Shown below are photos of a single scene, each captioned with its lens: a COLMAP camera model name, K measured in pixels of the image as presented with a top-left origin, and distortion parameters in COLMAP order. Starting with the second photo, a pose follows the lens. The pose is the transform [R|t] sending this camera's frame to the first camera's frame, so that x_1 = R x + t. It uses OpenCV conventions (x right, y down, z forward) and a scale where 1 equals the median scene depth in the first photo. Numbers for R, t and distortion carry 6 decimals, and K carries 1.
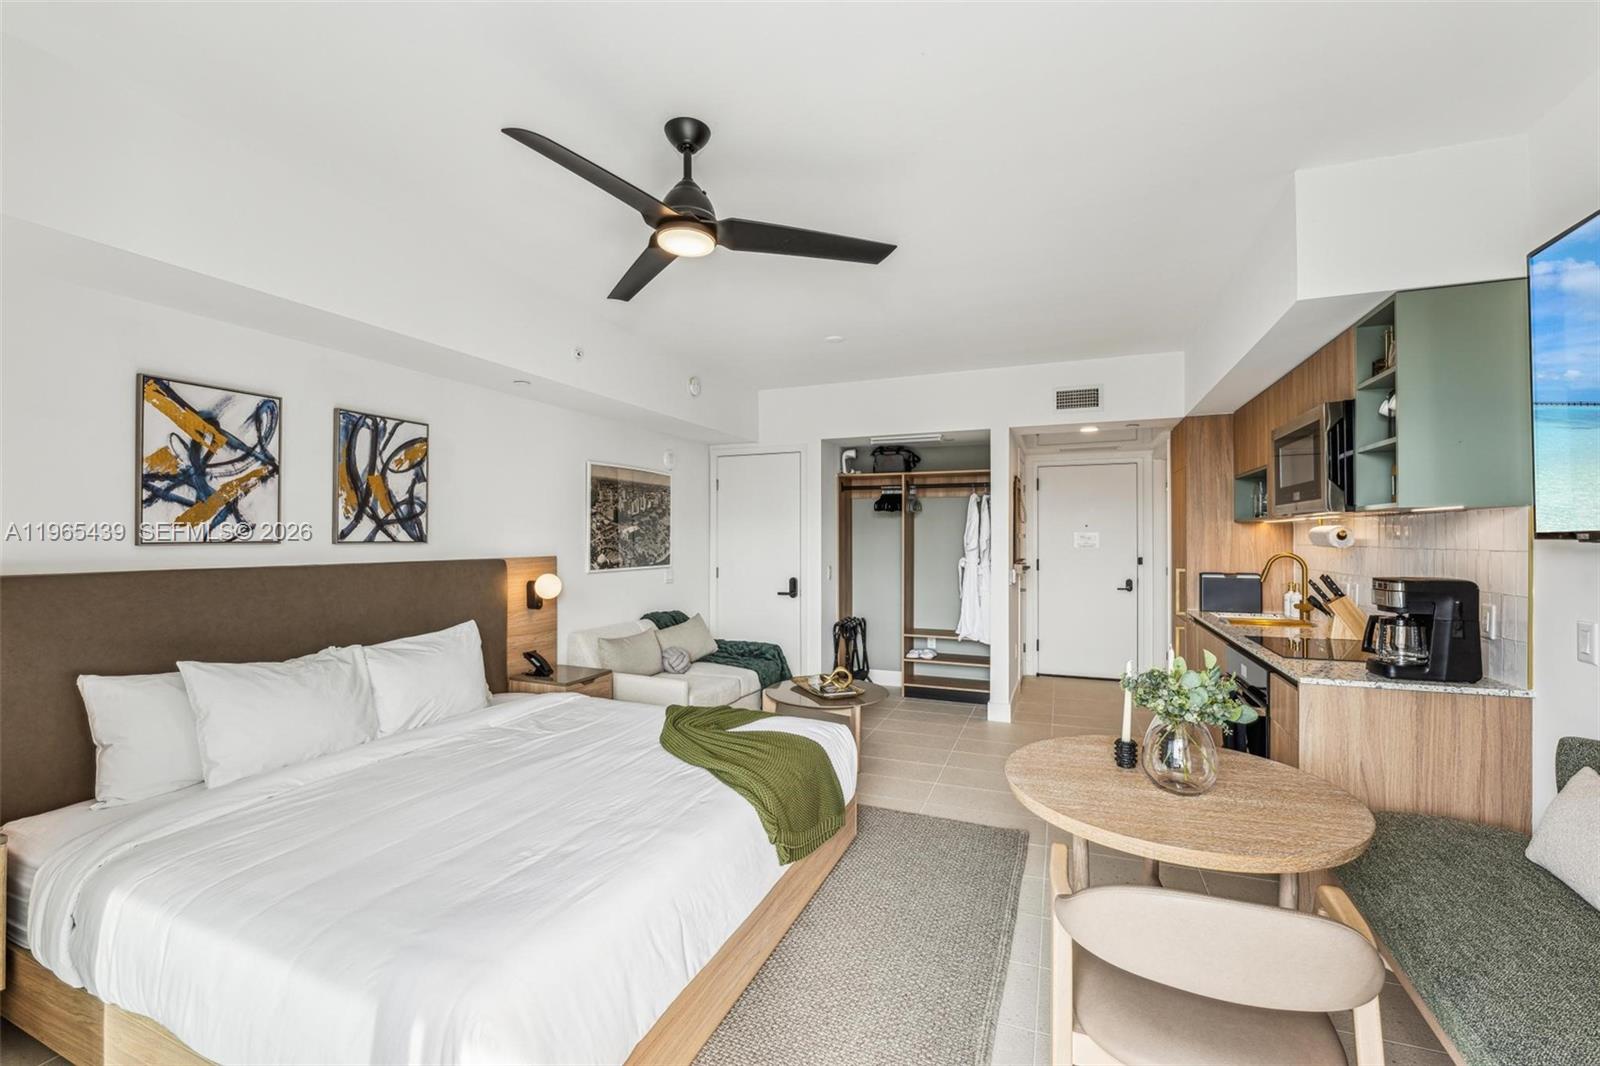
lens RADIAL K [[660.1, 0, 797.7], [0, 660.1, 531.5], [0, 0, 1]] dist [-0.009580, 0.000750]
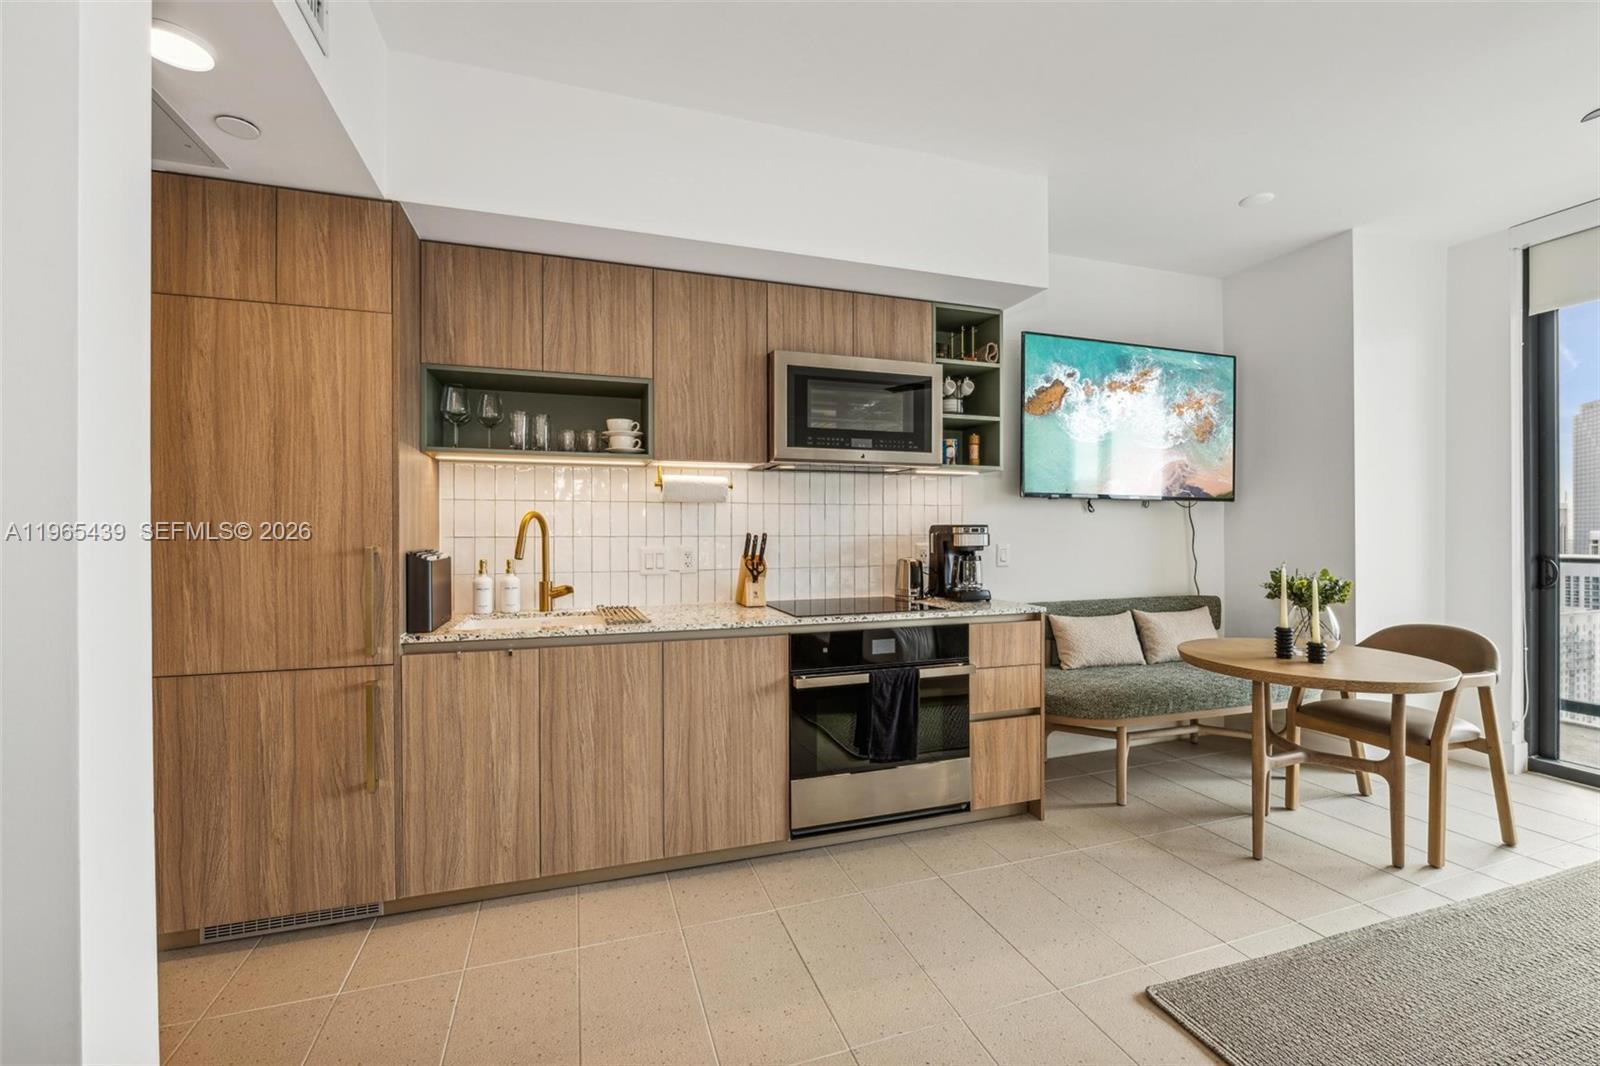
lens RADIAL K [[660.1, 0, 797.7], [0, 660.1, 531.5], [0, 0, 1]] dist [-0.009580, 0.000750]
pose [[-0.650561, 0.001283, 0.759453, 0.081473], [-0.004537, 0.999974, -0.005576, 0.049683], [-0.759440, -0.007073, -0.650539, 1.110374]]
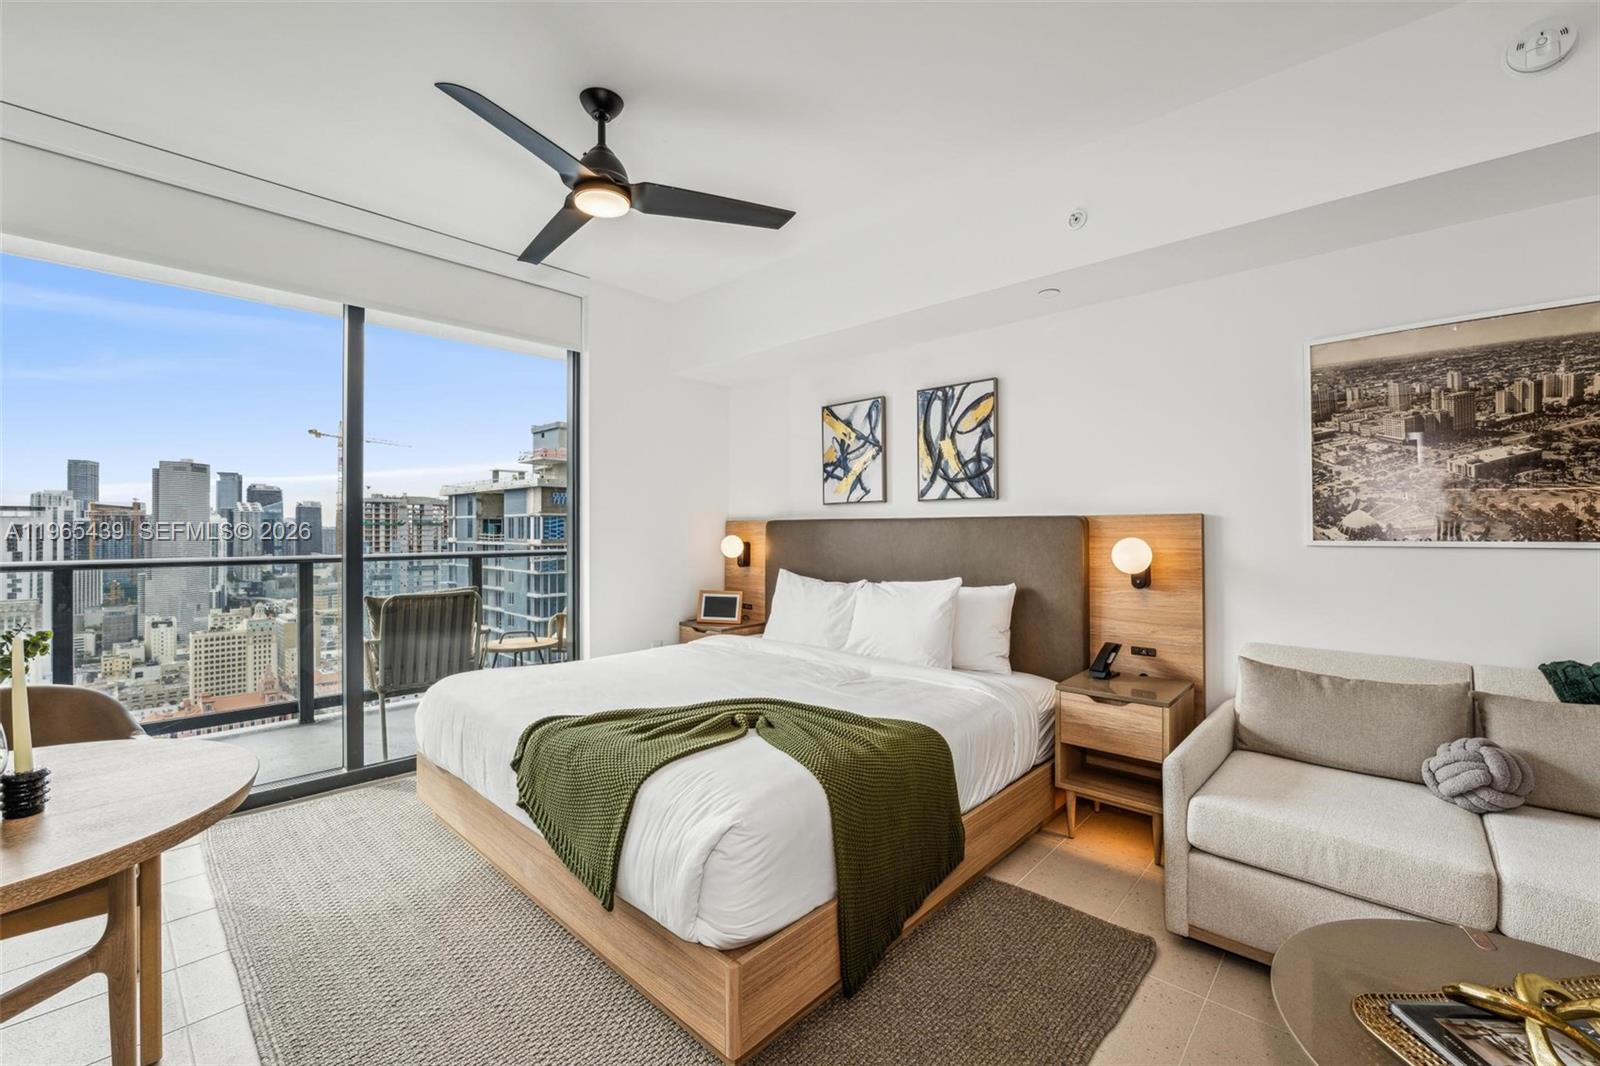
lens RADIAL K [[657.1, 0, 794.3], [0, 657.1, 525.5], [0, 0, 1]] dist [-0.016839, 0.000941]
pose [[-0.351692, -0.005484, -0.936100, 0.341516], [0.010494, 0.999897, -0.009800, 0.047571], [0.936057, -0.013270, -0.351598, 0.796026]]
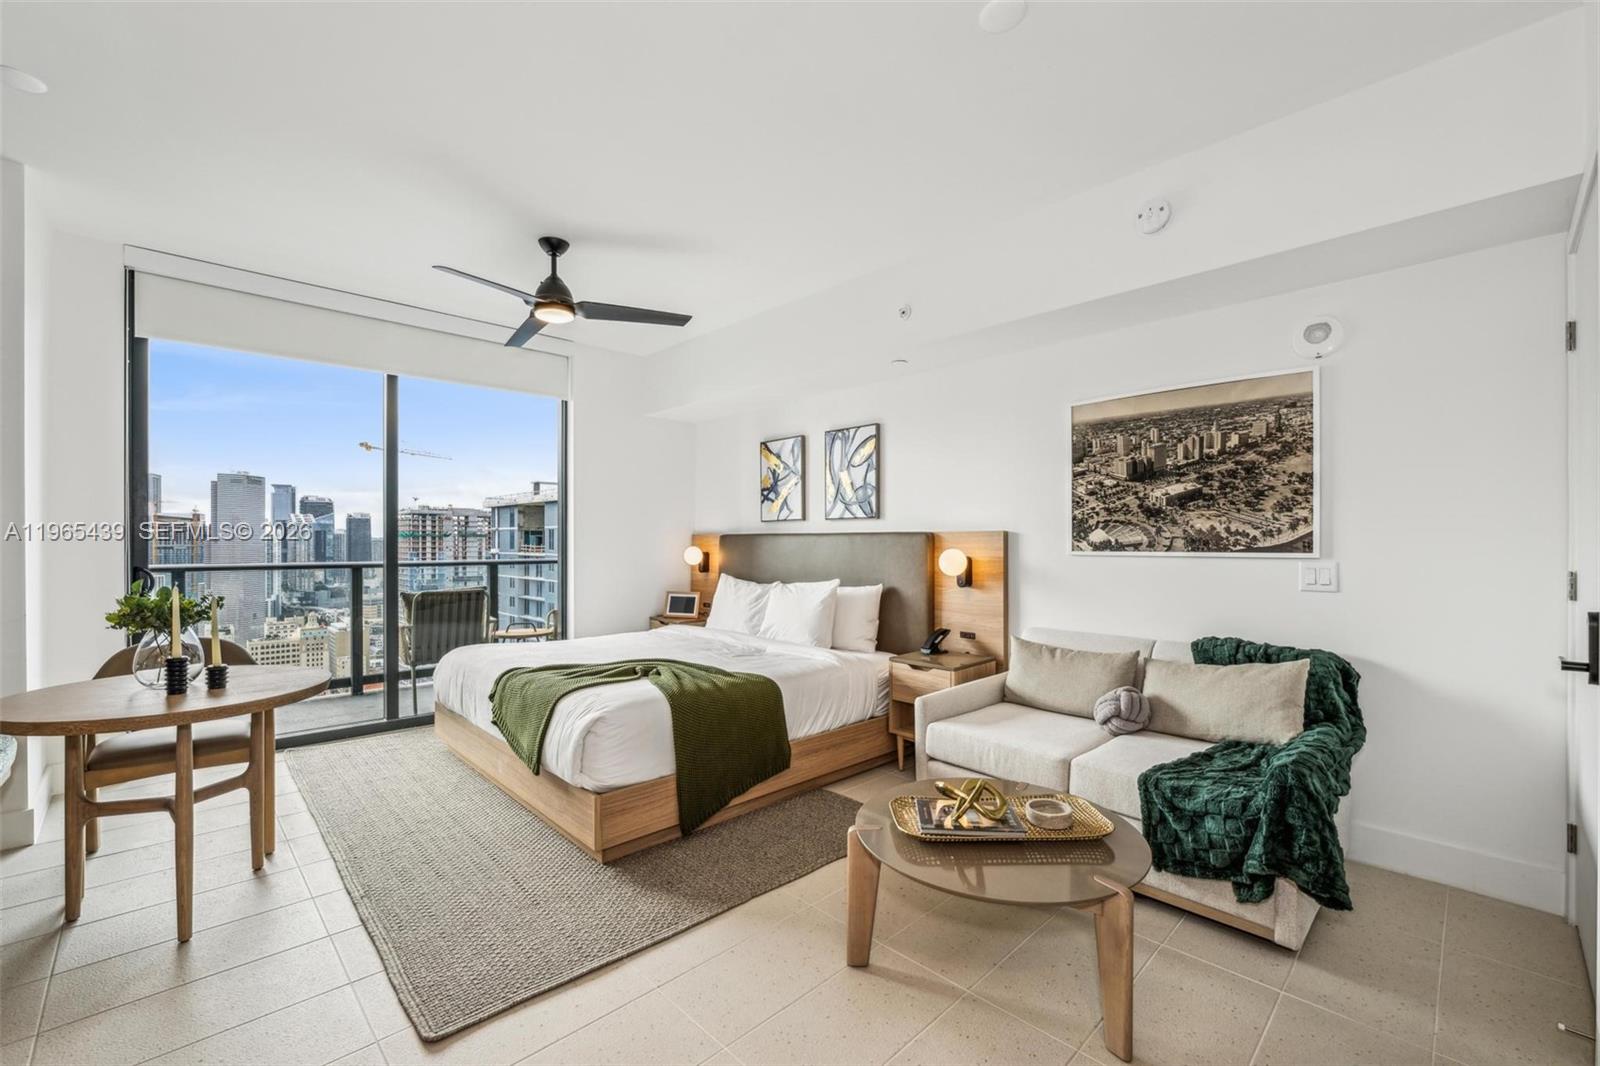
lens RADIAL K [[668.7, 0, 797.8], [0, 668.7, 542.2], [0, 0, 1]] dist [-0.009225, 0.001073]
pose [[-0.405325, 0.000753, -0.914172, 0.494008], [0.008337, 0.999961, -0.002873, 0.048884], [0.914134, -0.008786, -0.405316, 1.032816]]
